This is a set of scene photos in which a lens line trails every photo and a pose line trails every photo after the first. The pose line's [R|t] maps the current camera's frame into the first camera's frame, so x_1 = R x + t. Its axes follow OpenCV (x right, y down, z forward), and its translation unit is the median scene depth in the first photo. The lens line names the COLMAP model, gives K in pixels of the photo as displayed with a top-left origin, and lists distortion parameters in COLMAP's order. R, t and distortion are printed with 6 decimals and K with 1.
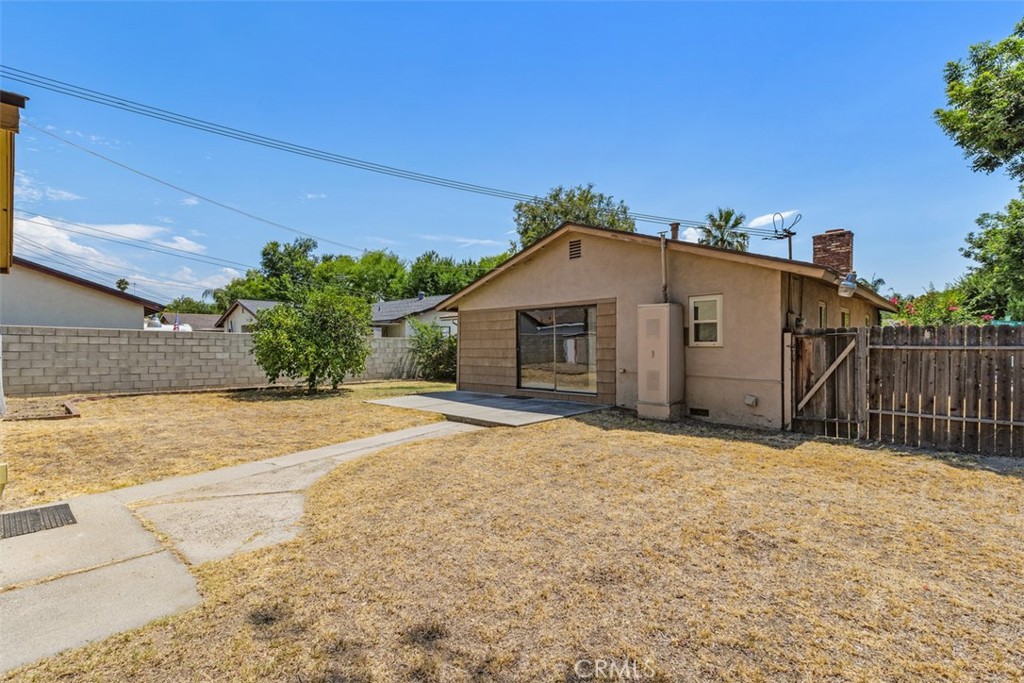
lens RADIAL K [[487.0, 0, 512.0], [0, 487.0, 341.5], [0, 0, 1]] dist [0.000381, 0.000130]
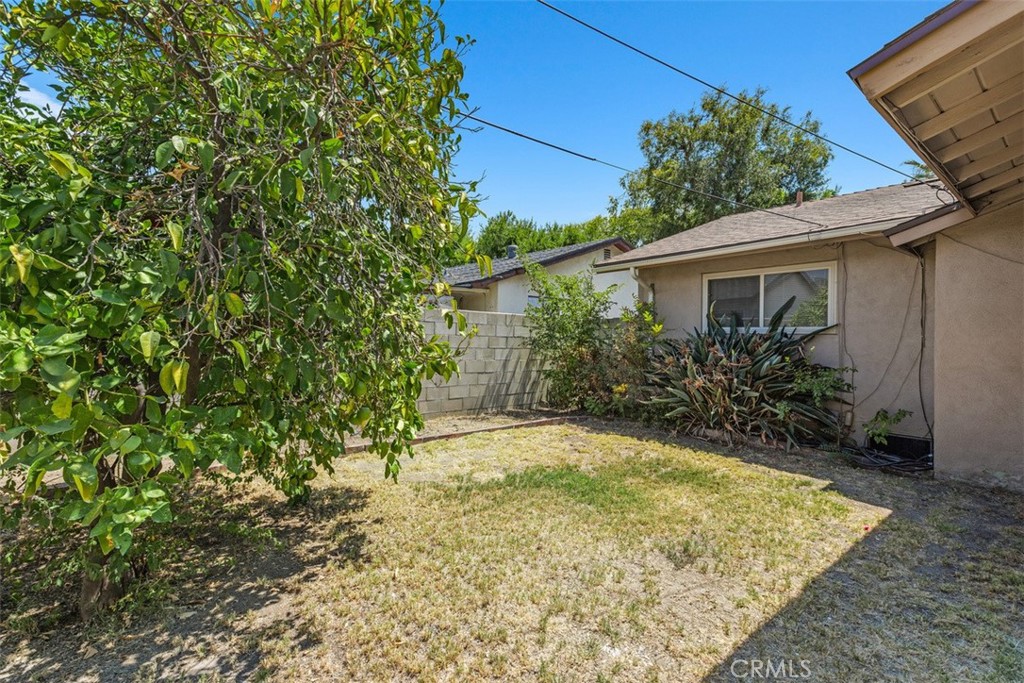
lens RADIAL K [[487.0, 0, 512.0], [0, 487.0, 341.5], [0, 0, 1]] dist [0.000381, 0.000130]
pose [[0.993630, 0.012268, -0.112021, -0.091166], [-0.009882, 0.999713, 0.021837, 0.004168], [0.112257, -0.020590, 0.993466, 0.306106]]
